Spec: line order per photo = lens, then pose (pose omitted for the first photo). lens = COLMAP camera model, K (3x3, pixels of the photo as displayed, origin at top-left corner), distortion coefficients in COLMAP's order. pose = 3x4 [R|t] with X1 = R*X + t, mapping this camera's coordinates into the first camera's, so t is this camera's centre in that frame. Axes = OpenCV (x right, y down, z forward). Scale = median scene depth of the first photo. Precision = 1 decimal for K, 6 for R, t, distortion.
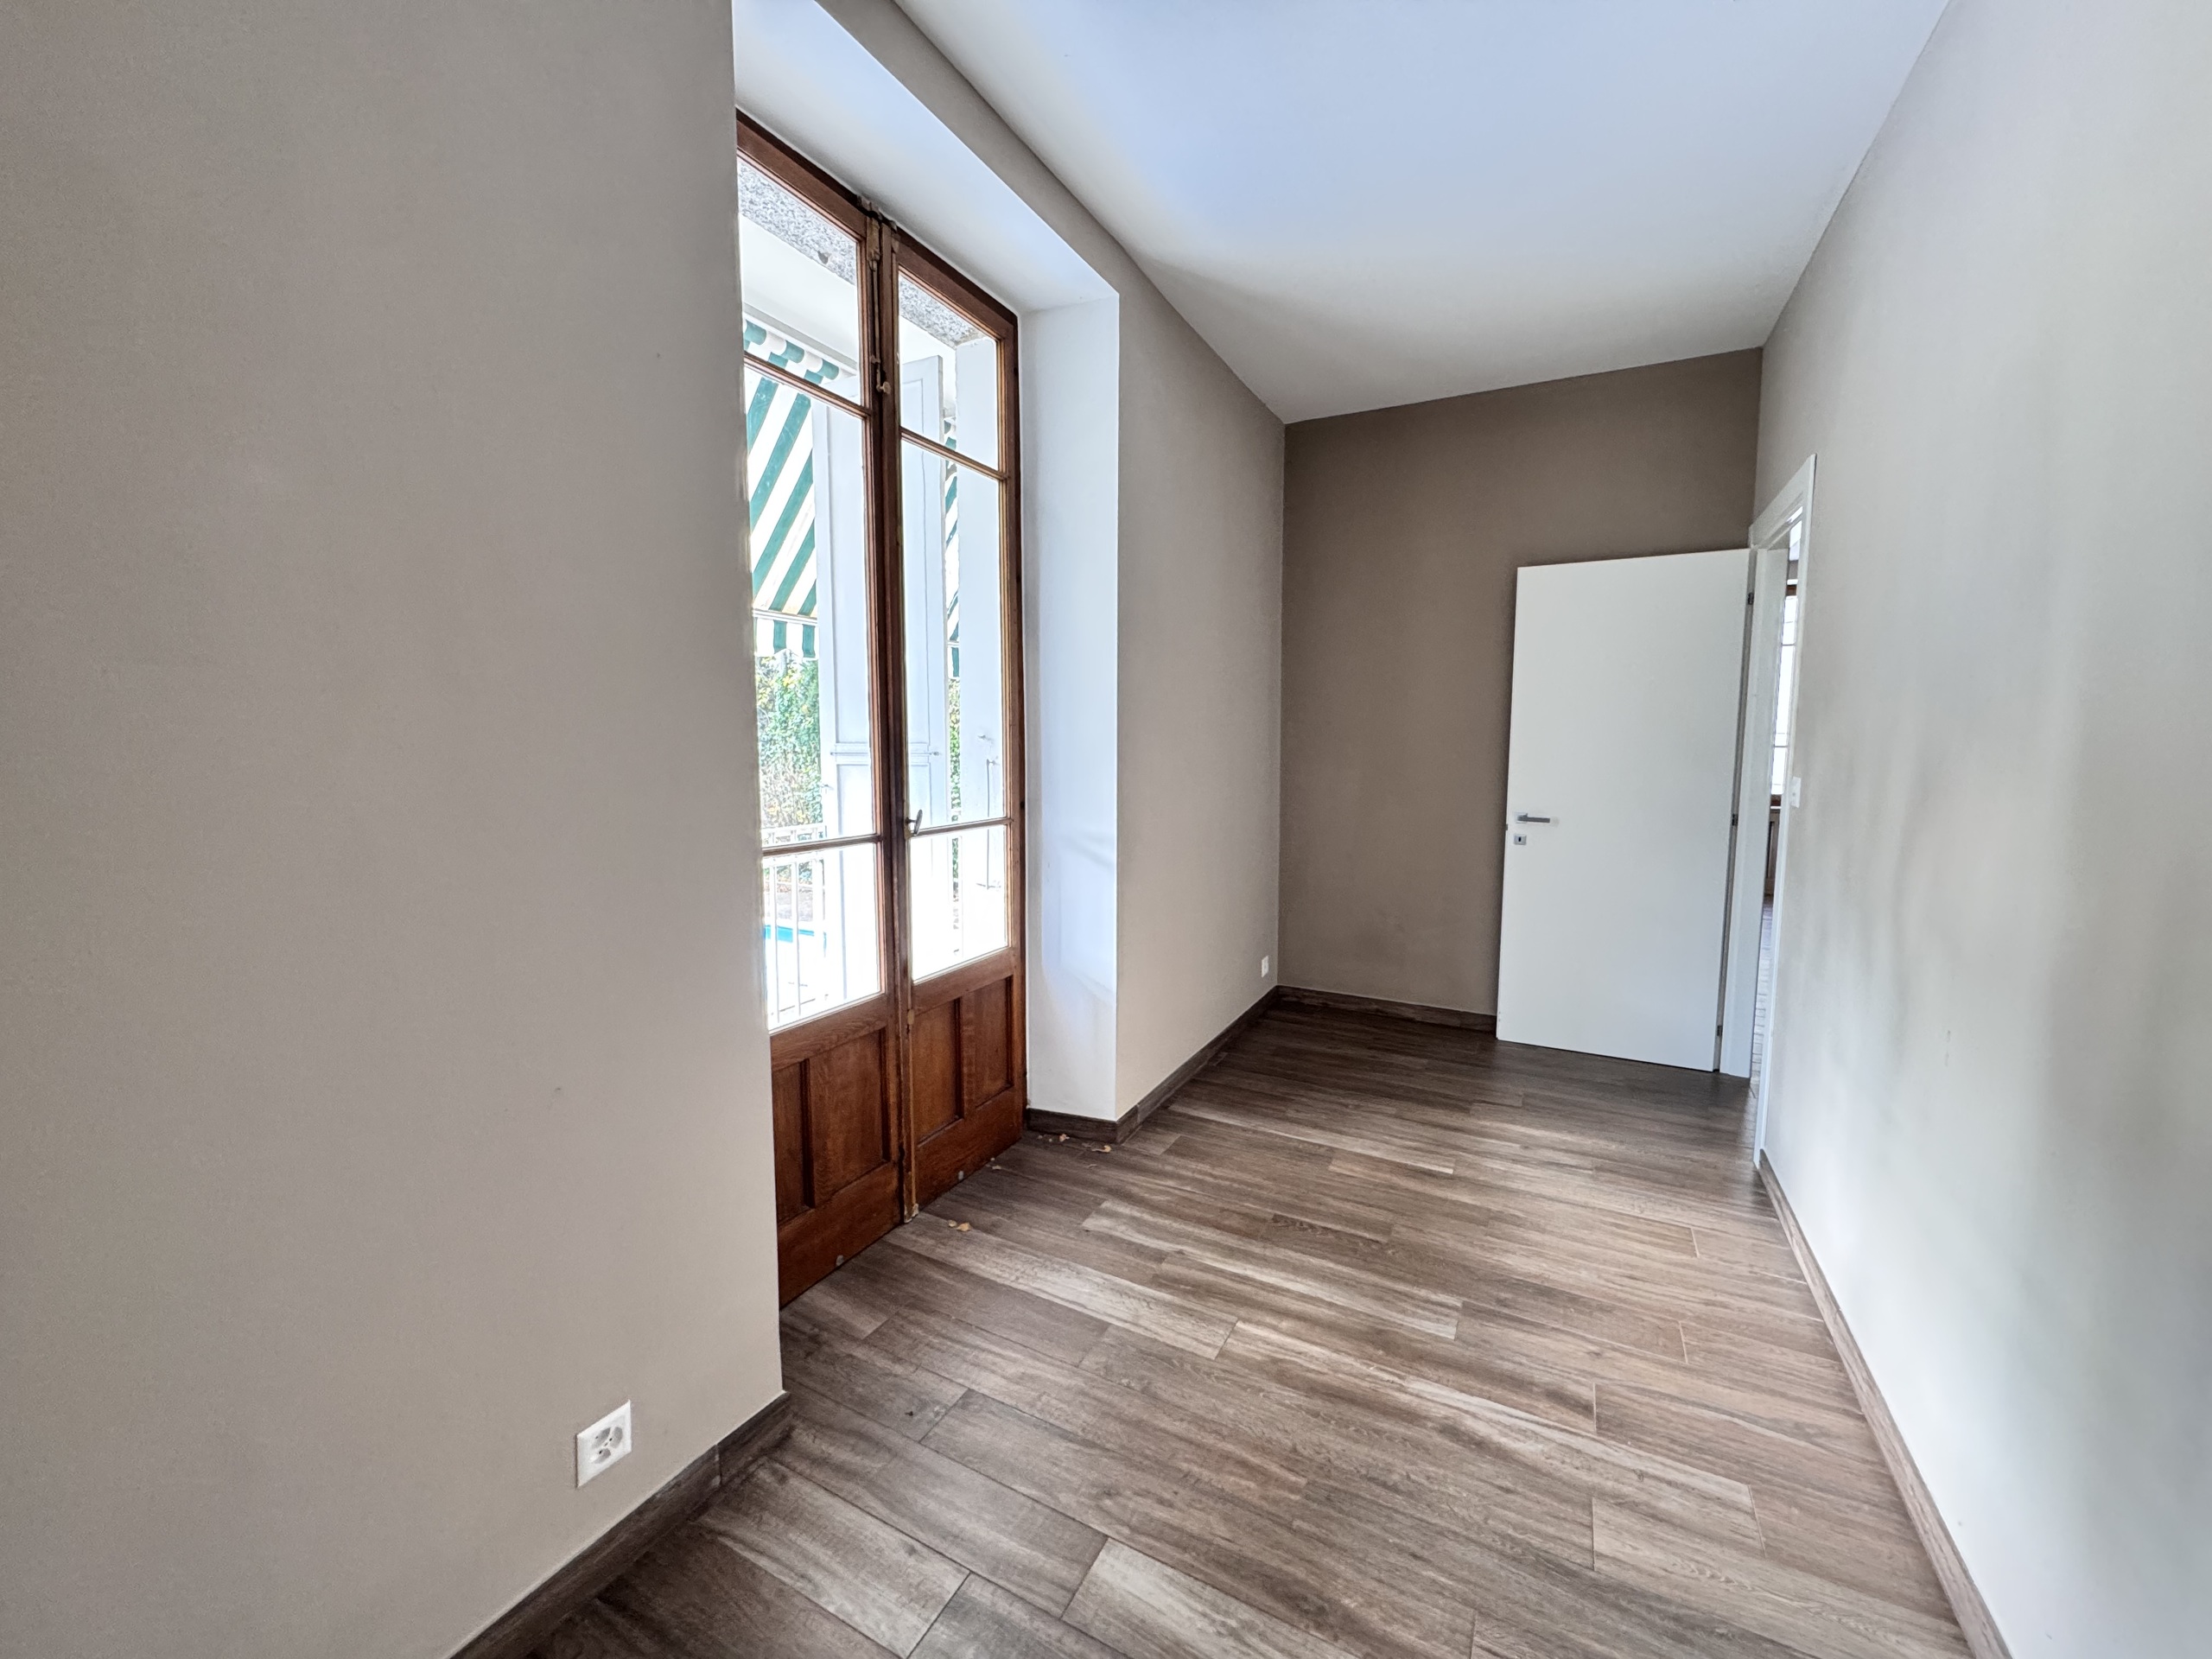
lens RADIAL K [[879.3, 0, 1116.0], [0, 879.3, 819.3], [0, 0, 1]] dist [-0.001491, 0.000253]
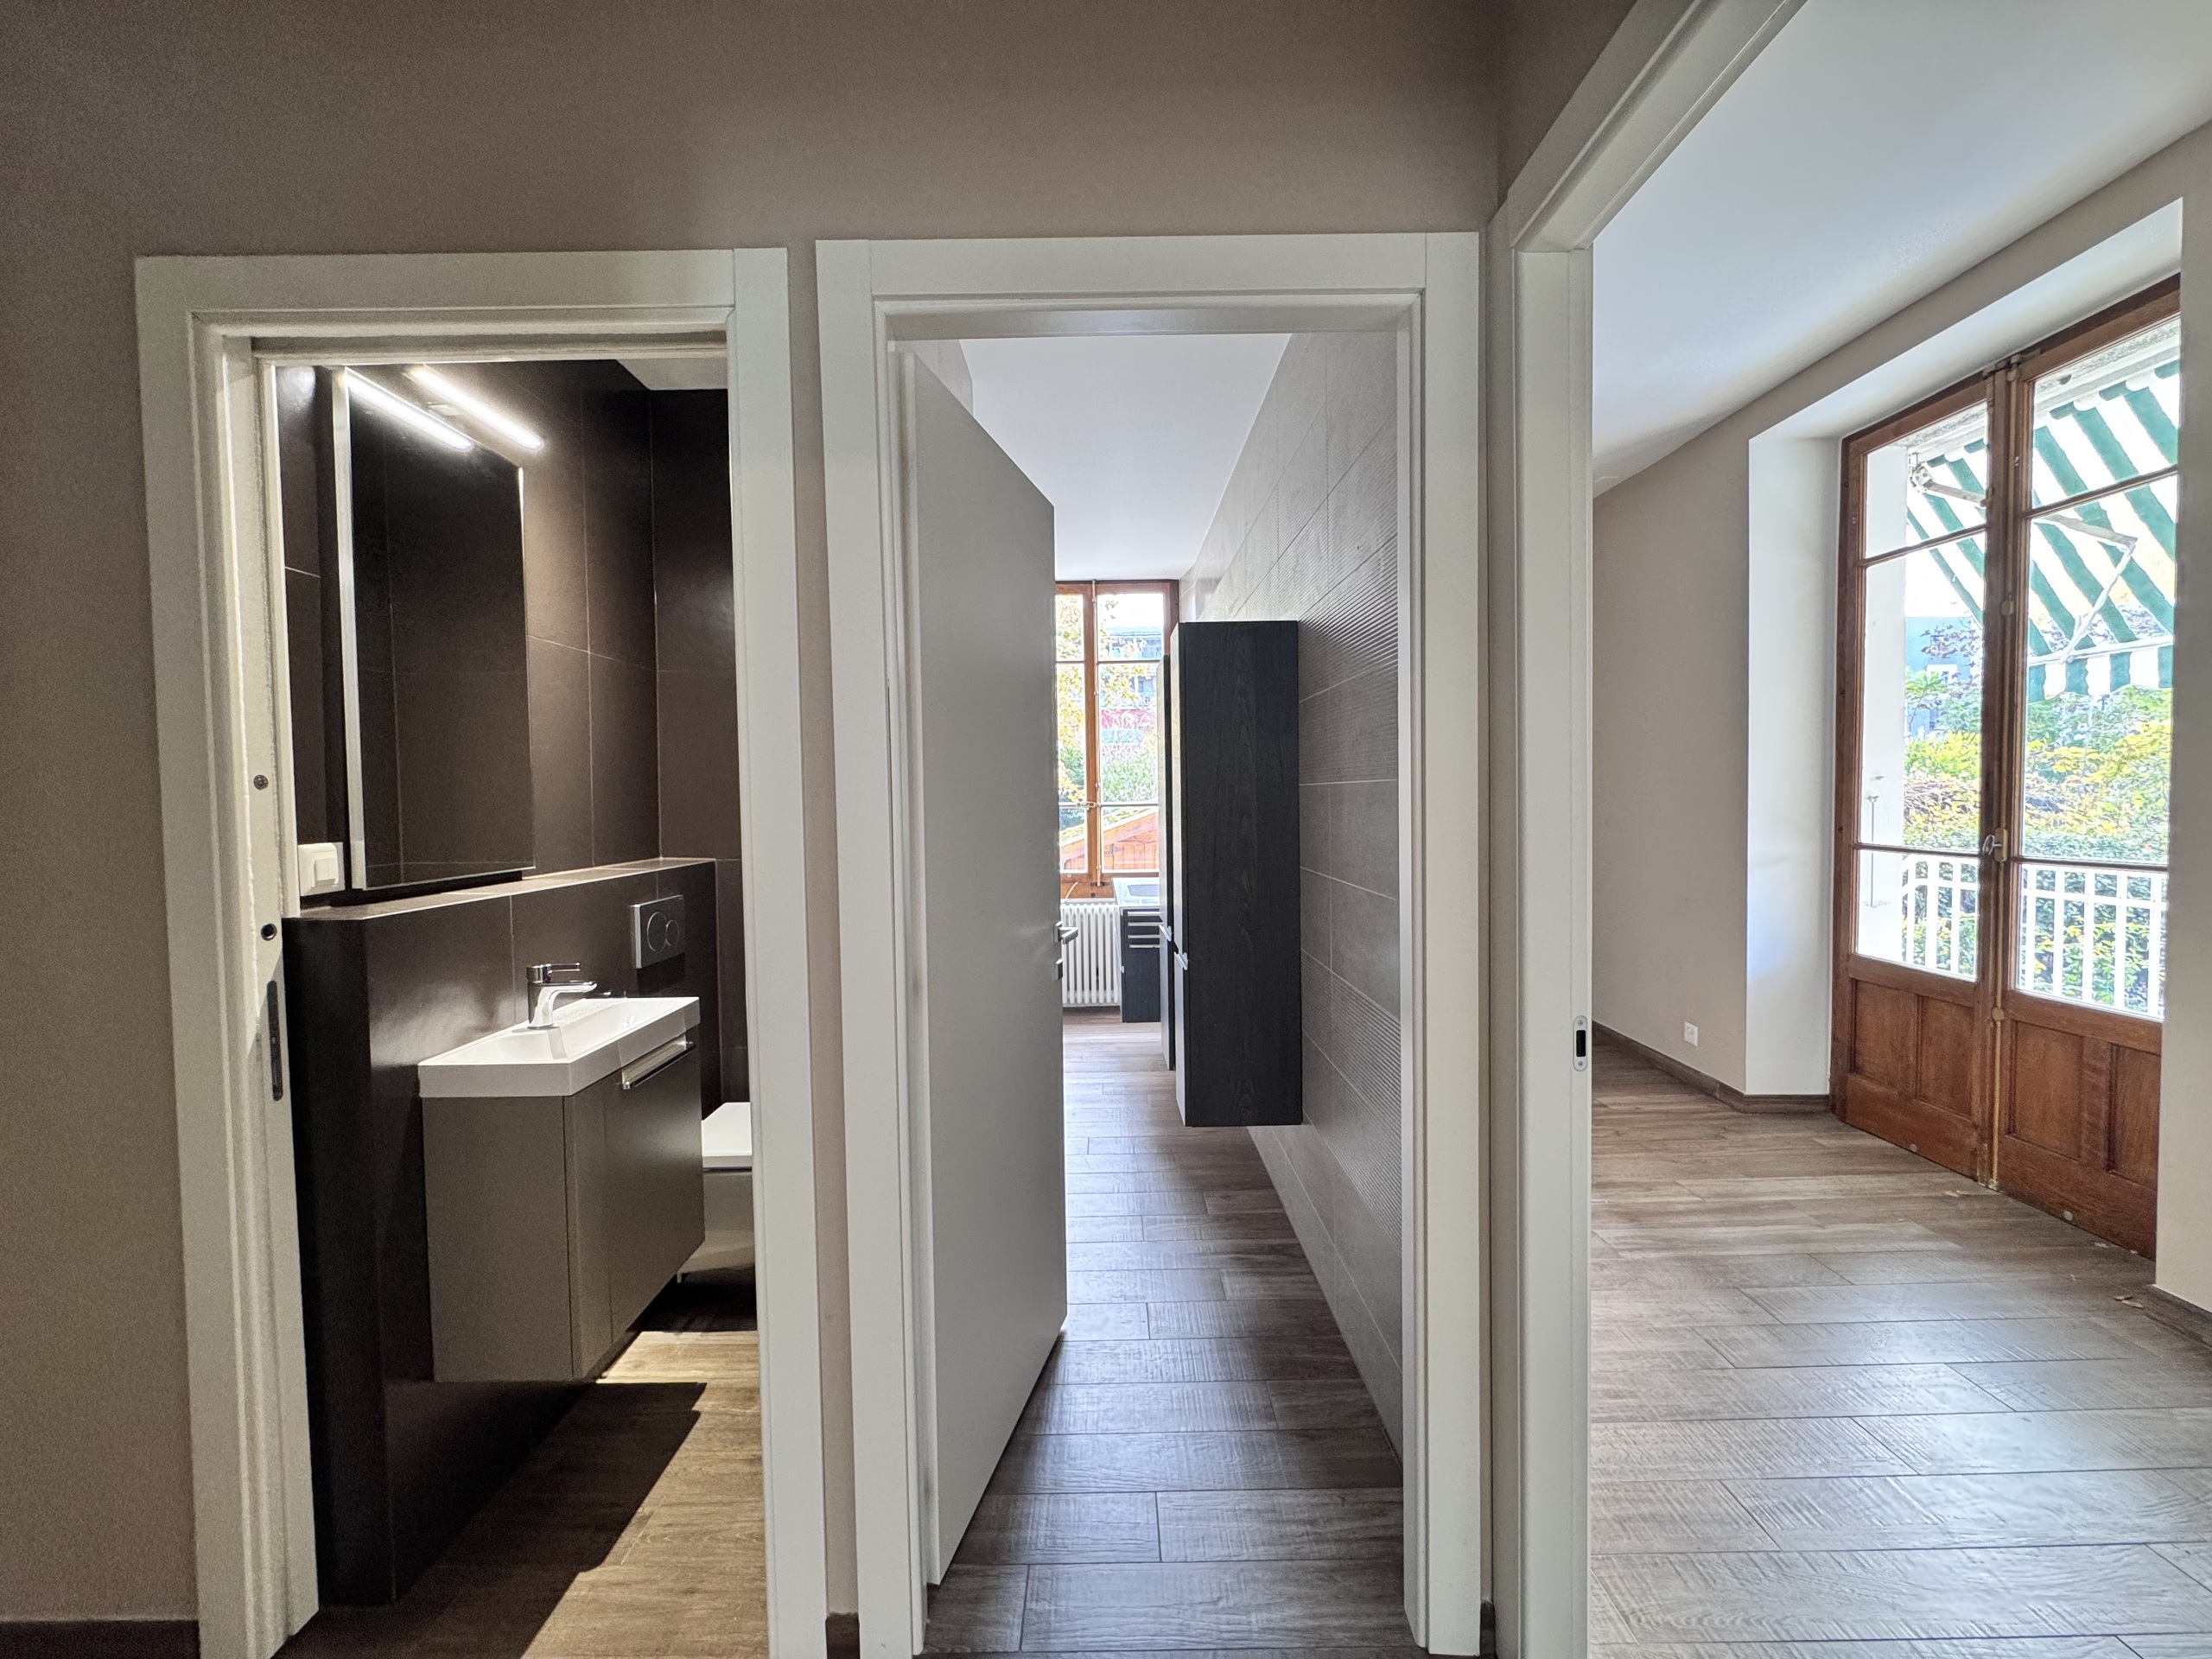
lens RADIAL K [[879.3, 0, 1106.2], [0, 879.3, 827.2], [0, 0, 1]] dist [-0.001491, 0.000253]
pose [[-0.885518, 0.031585, -0.463530, 1.477997], [-0.027411, 0.992397, 0.119988, -0.141082], [0.463796, 0.118957, -0.877919, 1.585088]]
